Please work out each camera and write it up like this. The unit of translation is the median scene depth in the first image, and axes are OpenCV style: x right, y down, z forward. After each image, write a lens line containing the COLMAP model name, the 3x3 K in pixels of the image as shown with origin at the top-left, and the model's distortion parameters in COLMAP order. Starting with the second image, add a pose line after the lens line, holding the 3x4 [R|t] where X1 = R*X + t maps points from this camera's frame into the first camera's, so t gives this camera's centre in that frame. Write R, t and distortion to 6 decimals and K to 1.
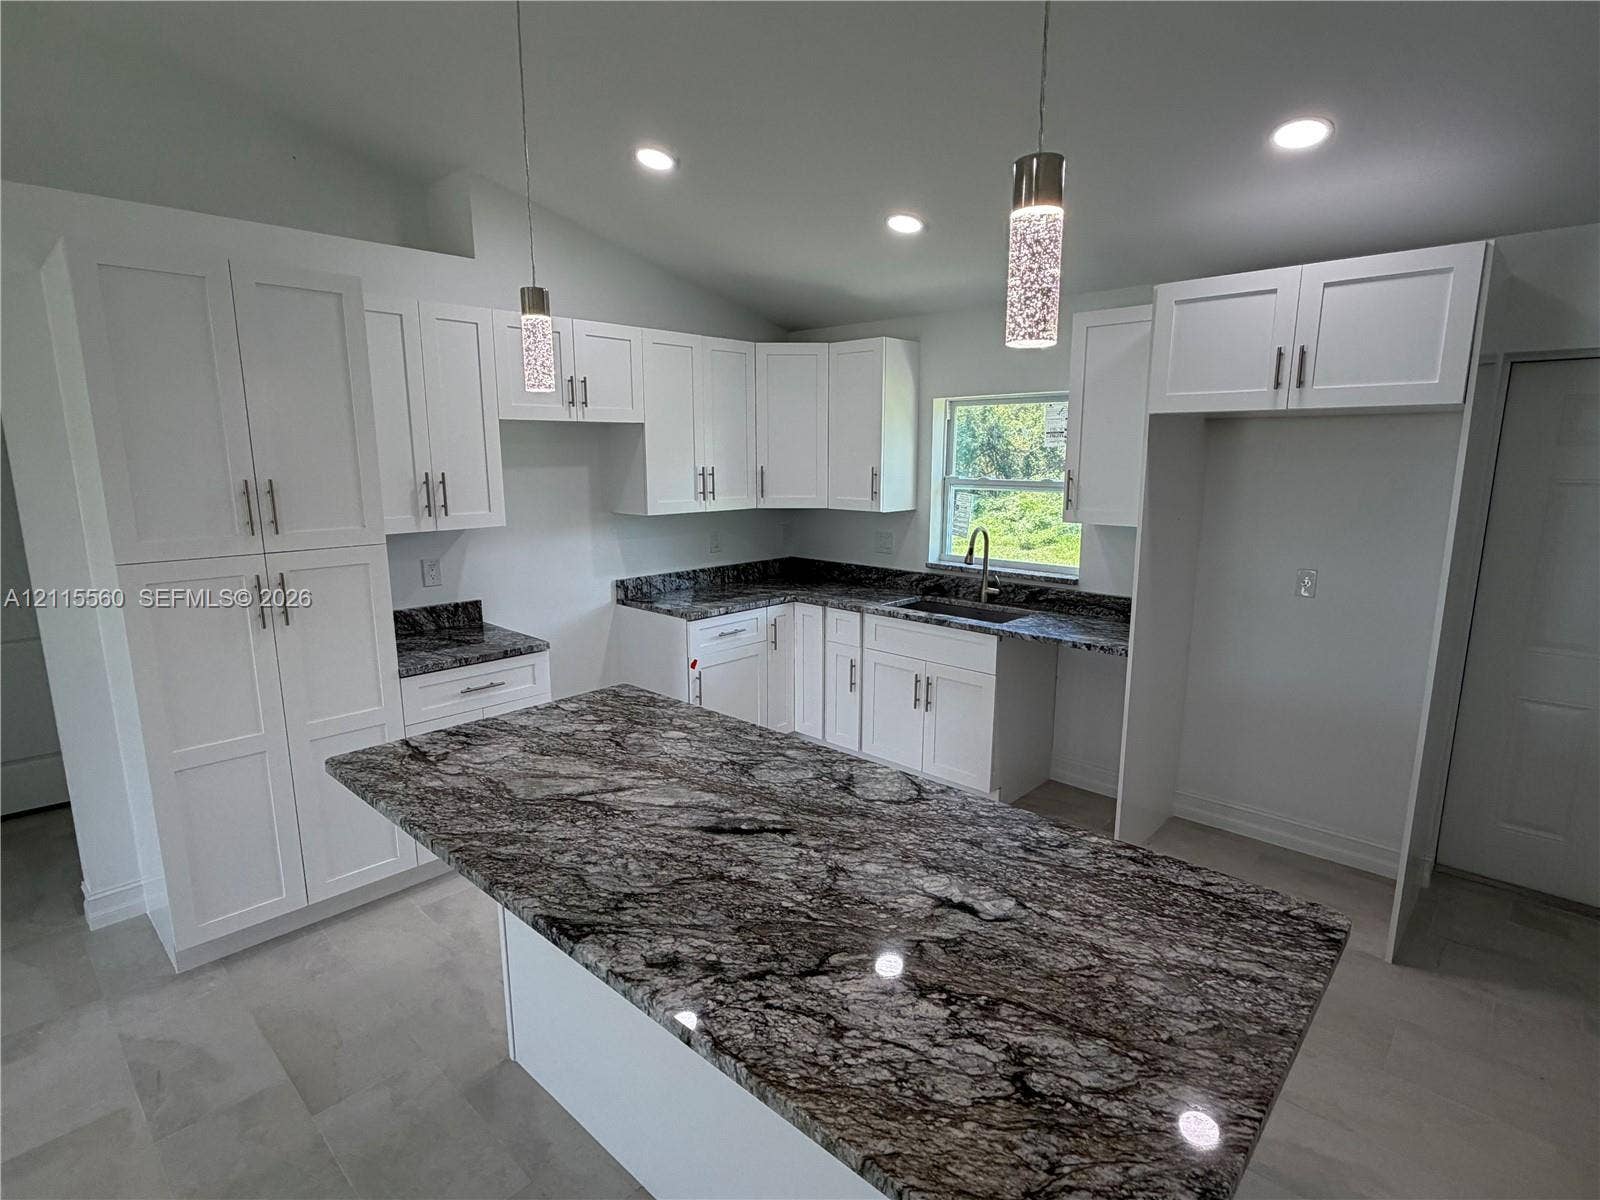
lens RADIAL K [[800.8, 0, 807.4], [0, 800.8, 600.8], [0, 0, 1]] dist [0.005400, -0.000116]
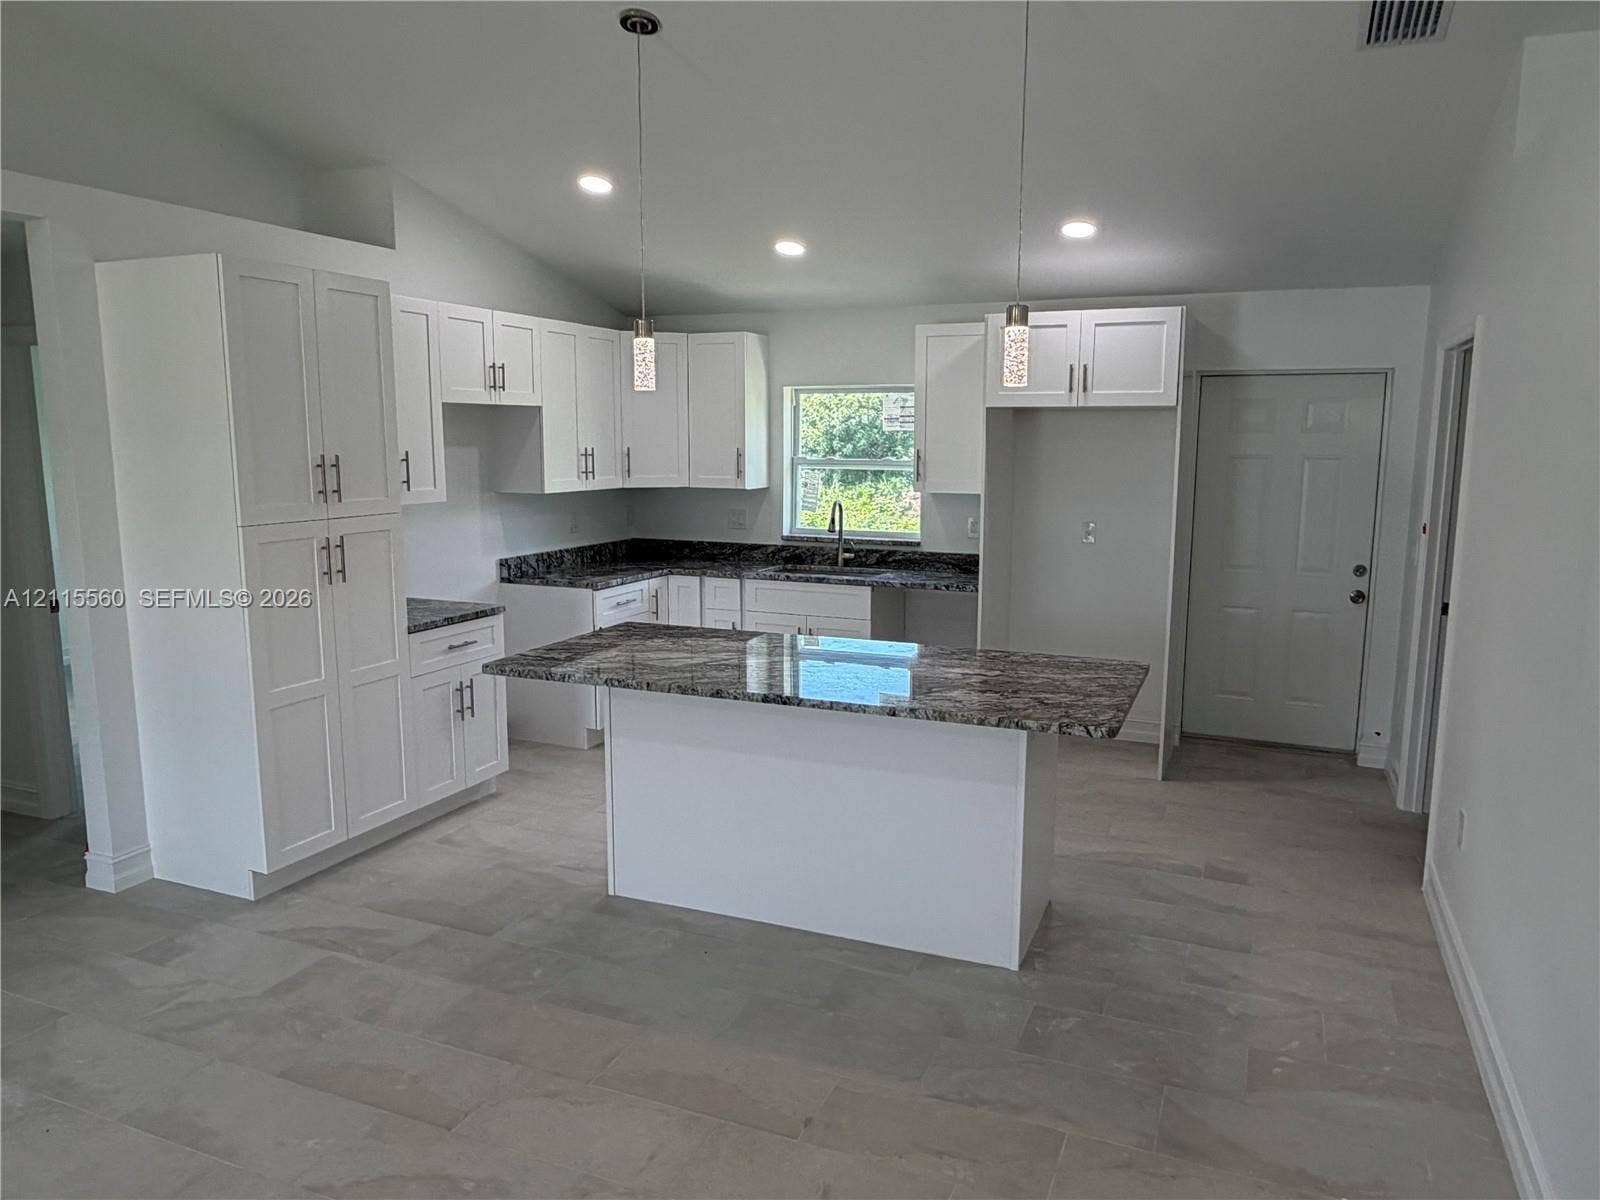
lens RADIAL K [[1073.6, 0, 808.6], [0, 1073.6, 598.6], [0, 0, 1]] dist [0.024852, -0.002129]
pose [[0.939512, -0.047363, 0.339226, -0.401774], [0.058525, 0.998027, -0.022744, 0.093284], [-0.337479, 0.041222, 0.940430, -0.489599]]
